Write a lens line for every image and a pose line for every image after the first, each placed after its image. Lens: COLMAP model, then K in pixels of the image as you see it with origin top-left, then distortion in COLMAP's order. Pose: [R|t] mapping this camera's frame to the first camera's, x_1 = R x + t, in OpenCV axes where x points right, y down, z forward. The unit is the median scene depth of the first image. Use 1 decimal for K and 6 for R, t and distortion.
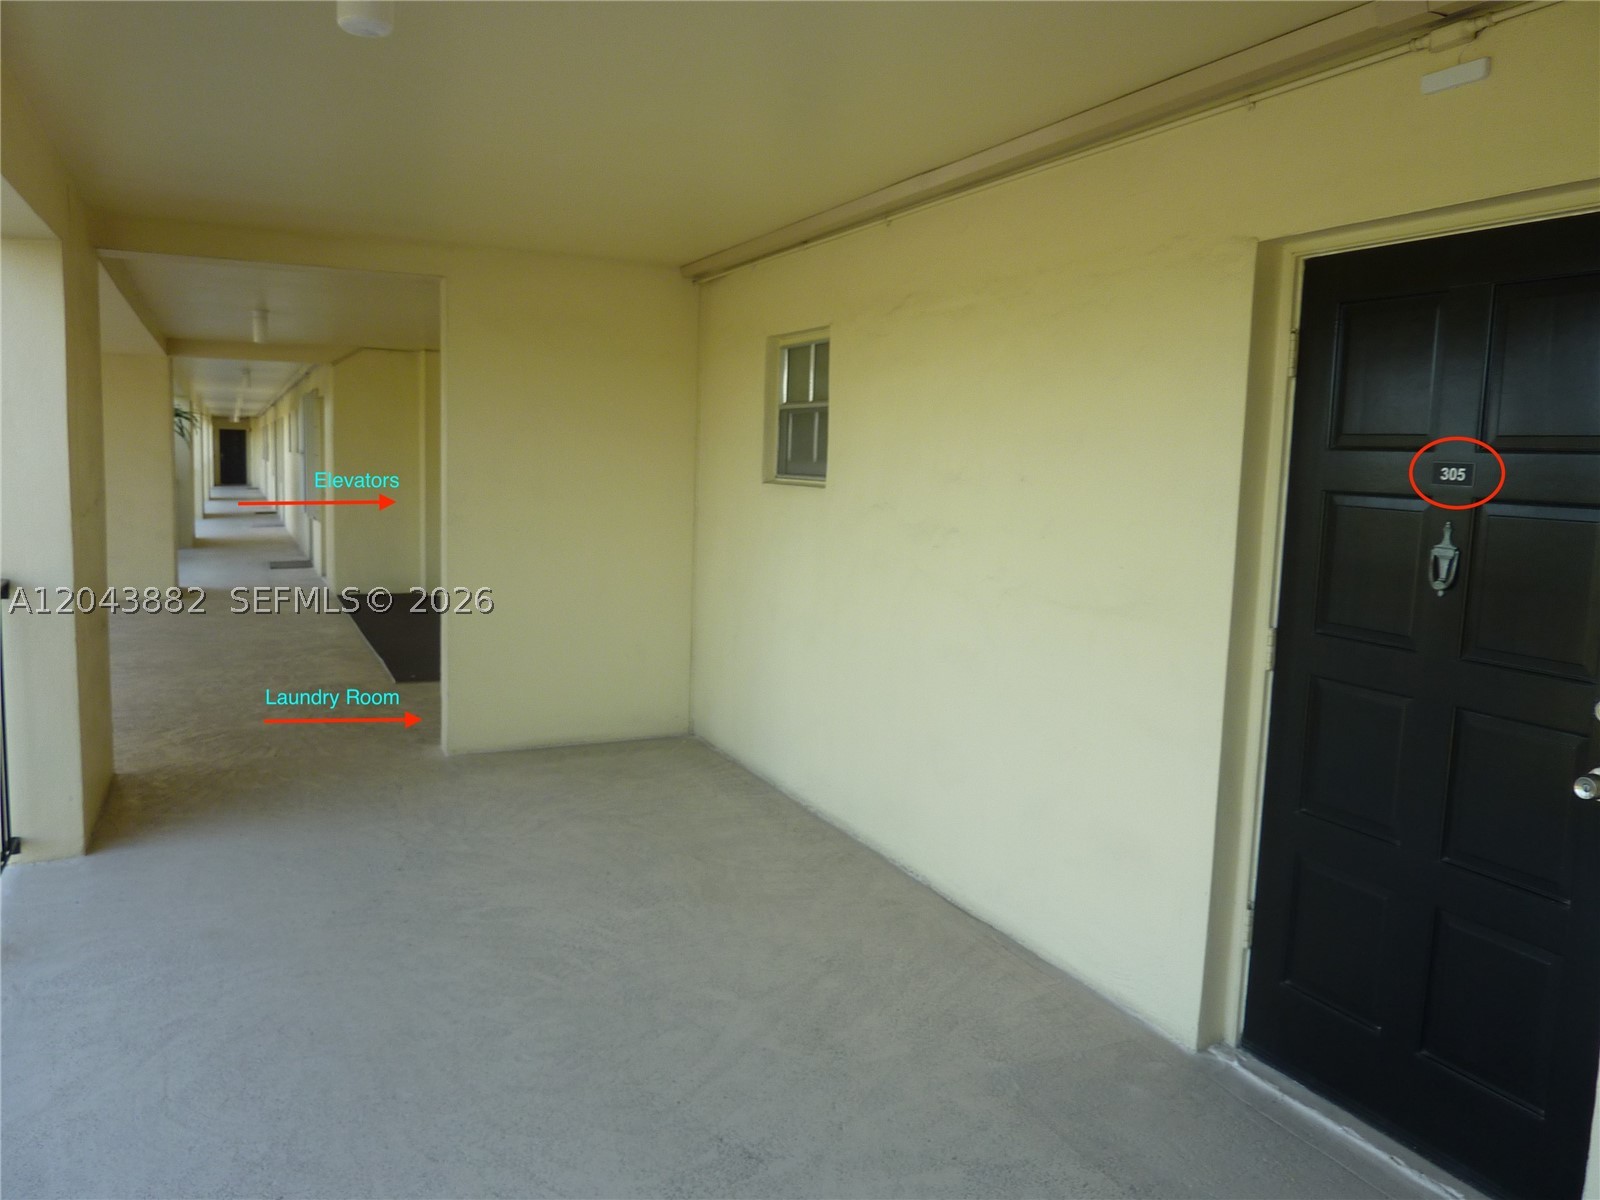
lens RADIAL K [[1236.5, 0, 811.5], [0, 1236.5, 599.5], [0, 0, 1]] dist [0.000431, -0.042845]
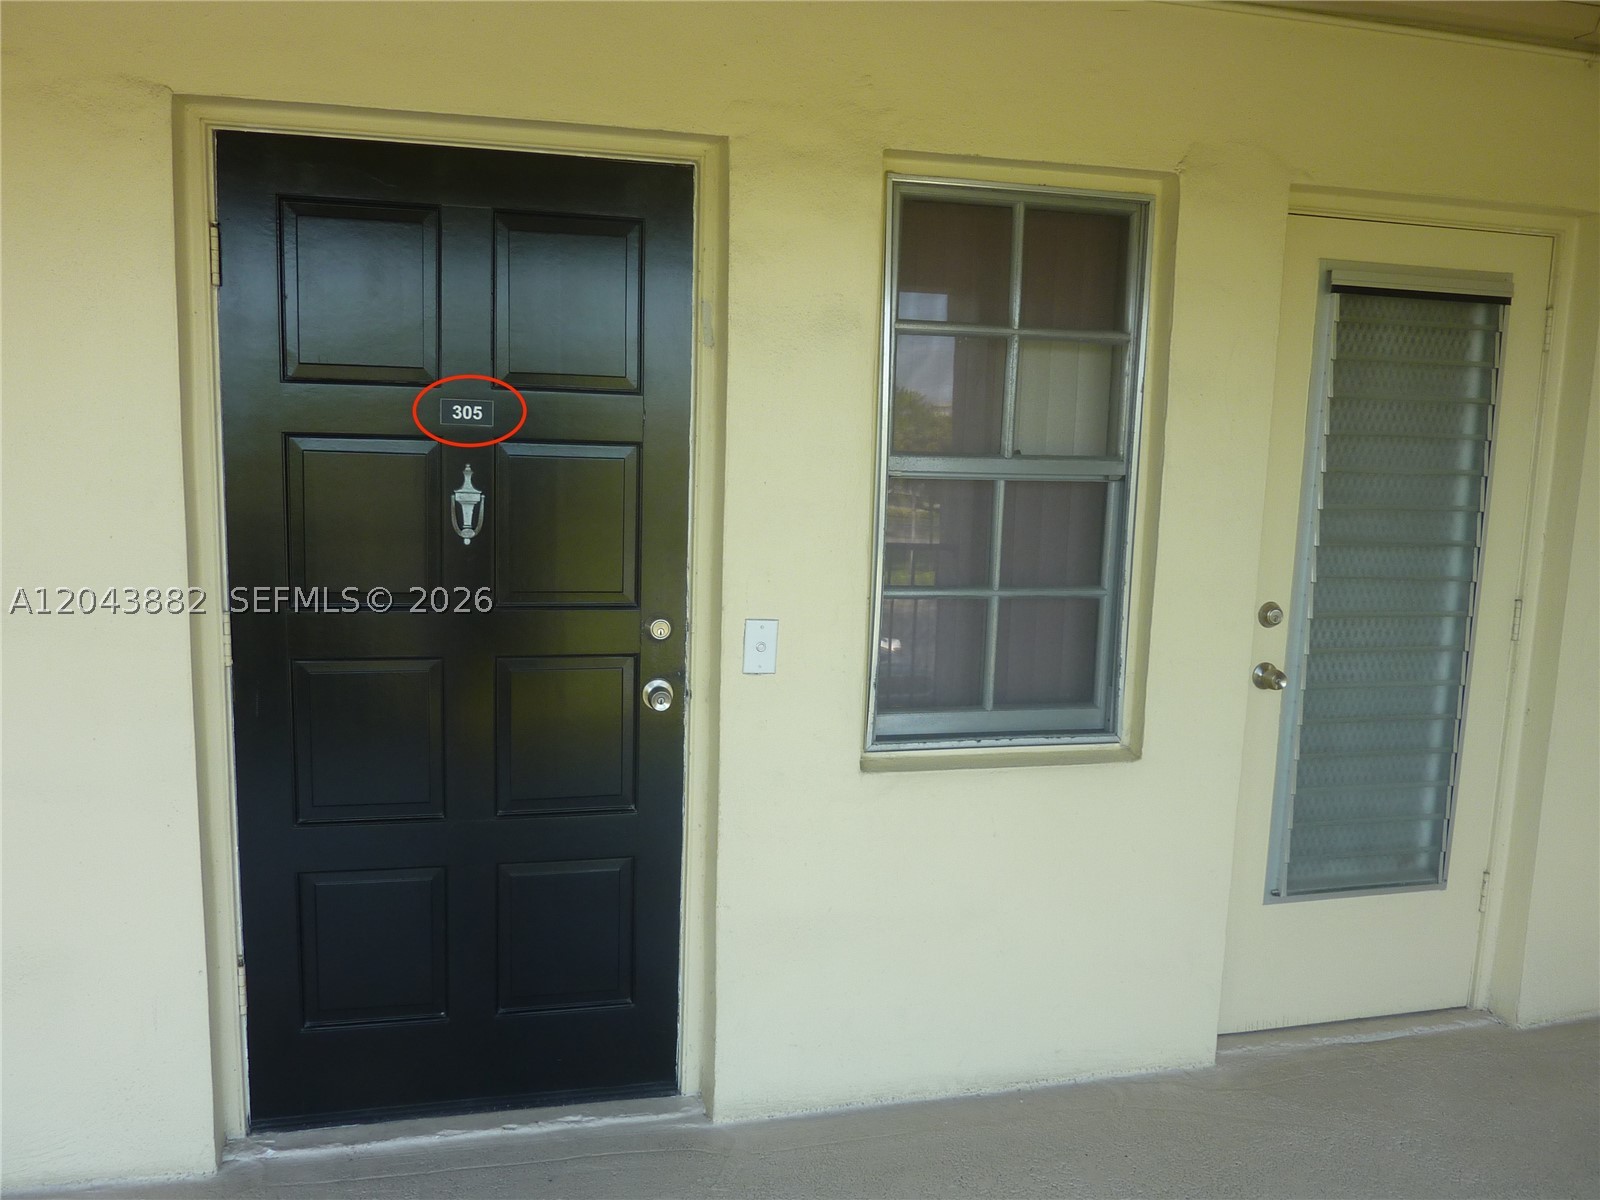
lens RADIAL K [[1236.5, 0, 811.5], [0, 1236.5, 599.5], [0, 0, 1]] dist [0.000431, -0.042845]
pose [[0.200558, -0.181495, 0.962723, -0.342173], [0.087066, 0.982103, 0.167011, -0.094827], [-0.975805, 0.050325, 0.212771, 0.549478]]
